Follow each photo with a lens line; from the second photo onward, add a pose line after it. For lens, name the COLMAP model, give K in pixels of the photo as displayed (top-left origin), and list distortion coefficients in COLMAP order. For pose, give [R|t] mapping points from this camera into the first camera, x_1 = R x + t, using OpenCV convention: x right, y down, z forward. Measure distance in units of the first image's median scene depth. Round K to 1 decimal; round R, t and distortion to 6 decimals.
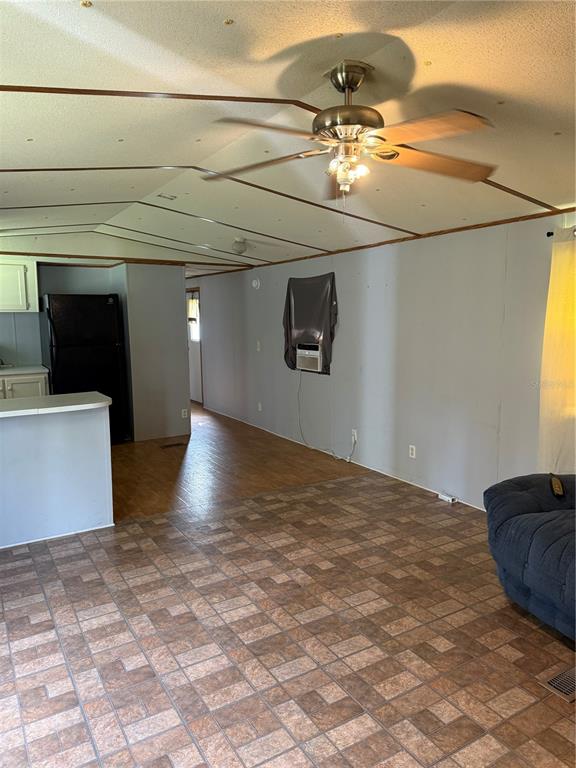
lens RADIAL K [[538.0, 0, 289.4], [0, 538.0, 385.4], [0, 0, 1]] dist [0.012749, -0.000554]
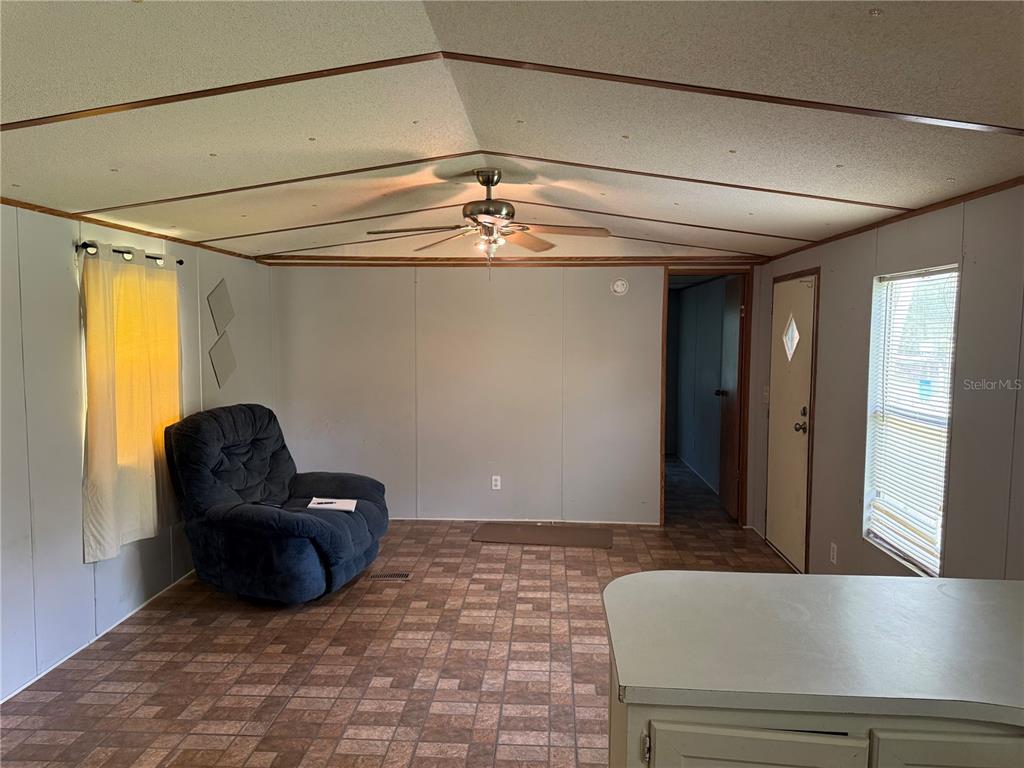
lens RADIAL K [[717.4, 0, 512.3], [0, 717.4, 383.4], [0, 0, 1]] dist [0.012749, -0.000554]
pose [[-0.821230, -0.040017, 0.569192, -0.734154], [0.075599, 0.981113, 0.178052, -0.276726], [-0.565567, 0.189252, -0.802694, 1.860799]]
